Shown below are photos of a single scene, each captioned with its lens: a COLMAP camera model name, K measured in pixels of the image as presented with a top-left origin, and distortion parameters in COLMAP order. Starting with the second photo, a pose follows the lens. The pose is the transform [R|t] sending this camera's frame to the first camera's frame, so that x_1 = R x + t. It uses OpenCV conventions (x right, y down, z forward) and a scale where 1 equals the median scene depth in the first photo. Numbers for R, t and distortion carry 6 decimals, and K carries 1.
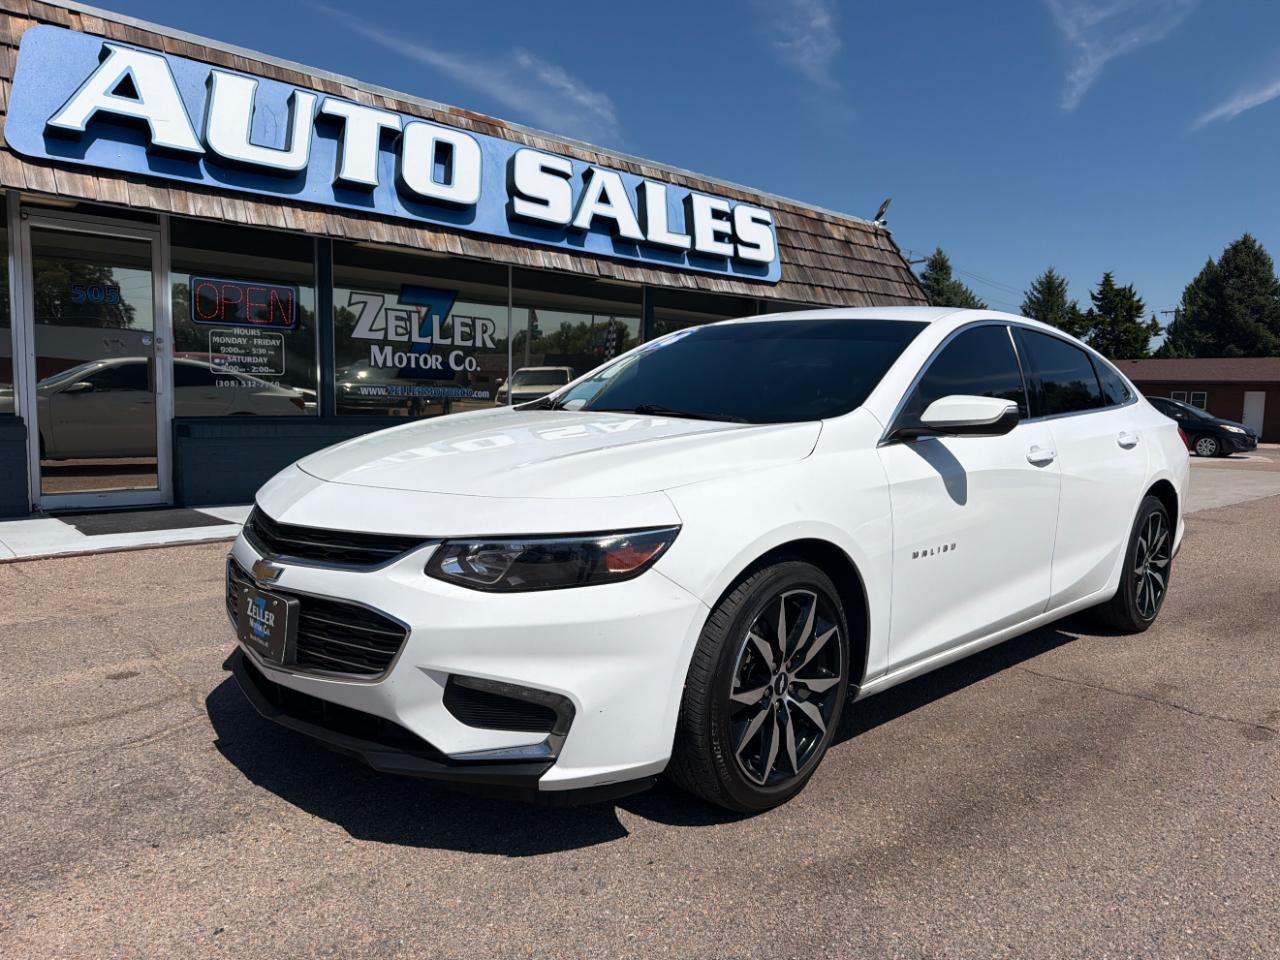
lens RADIAL K [[908.8, 0, 643.1], [0, 908.8, 494.8], [0, 0, 1]] dist [0.059570, -0.091802]
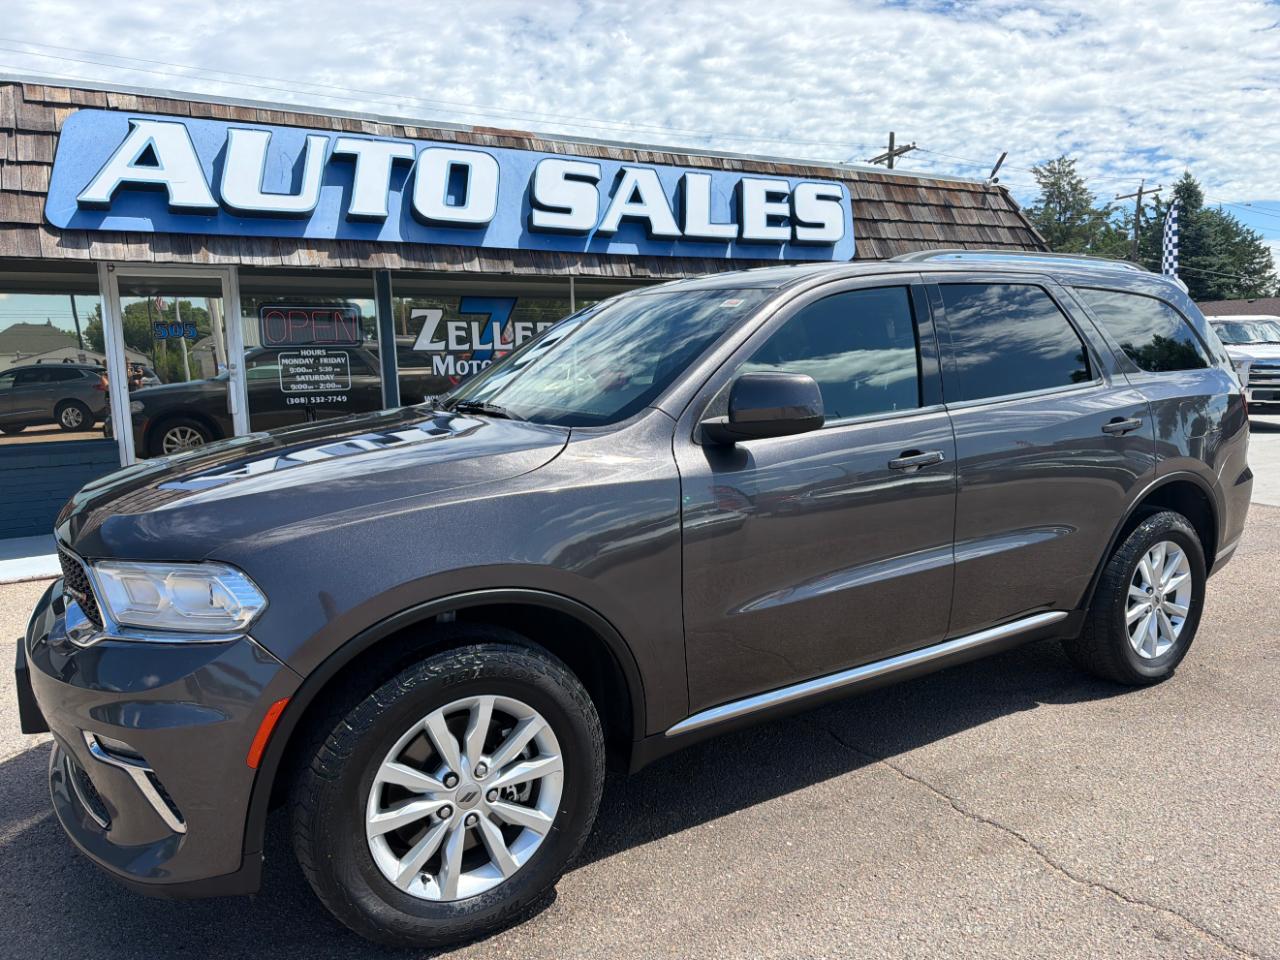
lens RADIAL K [[909.5, 0, 634.7], [0, 909.5, 483.7], [0, 0, 1]] dist [0.052278, -0.083141]
pose [[0.967801, -0.011548, -0.251450, 0.190764], [0.019630, 0.999367, 0.029657, -0.039716], [0.250949, -0.033638, 0.967416, 0.025094]]
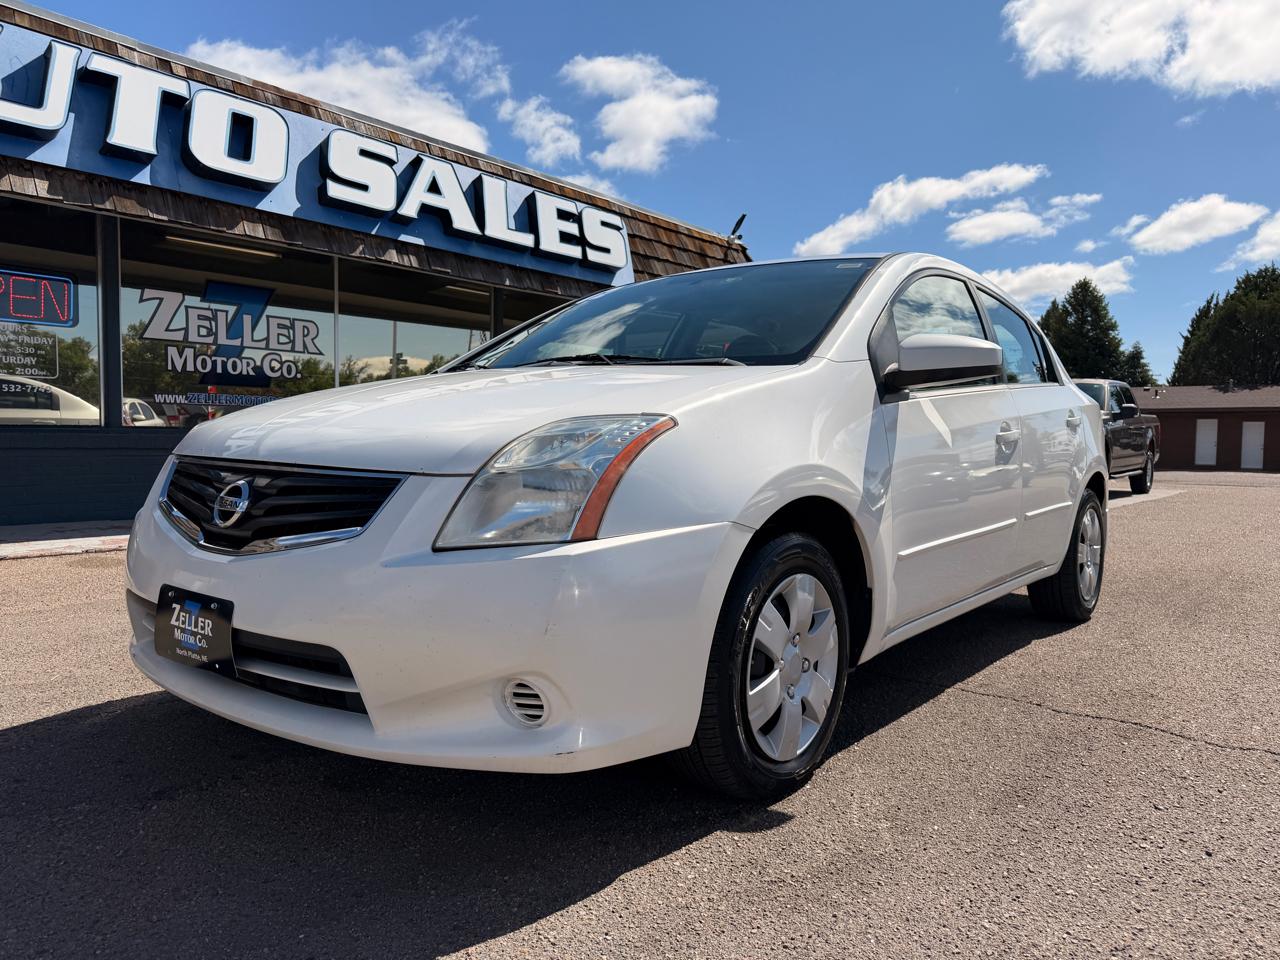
lens RADIAL K [[915.4, 0, 644.4], [0, 915.4, 483.0], [0, 0, 1]] dist [0.034469, -0.046500]
pose [[0.991485, -0.013865, 0.129480, 0.040240], [0.020743, 0.998435, -0.051926, 0.022481], [-0.128557, 0.054170, 0.990222, 0.067831]]
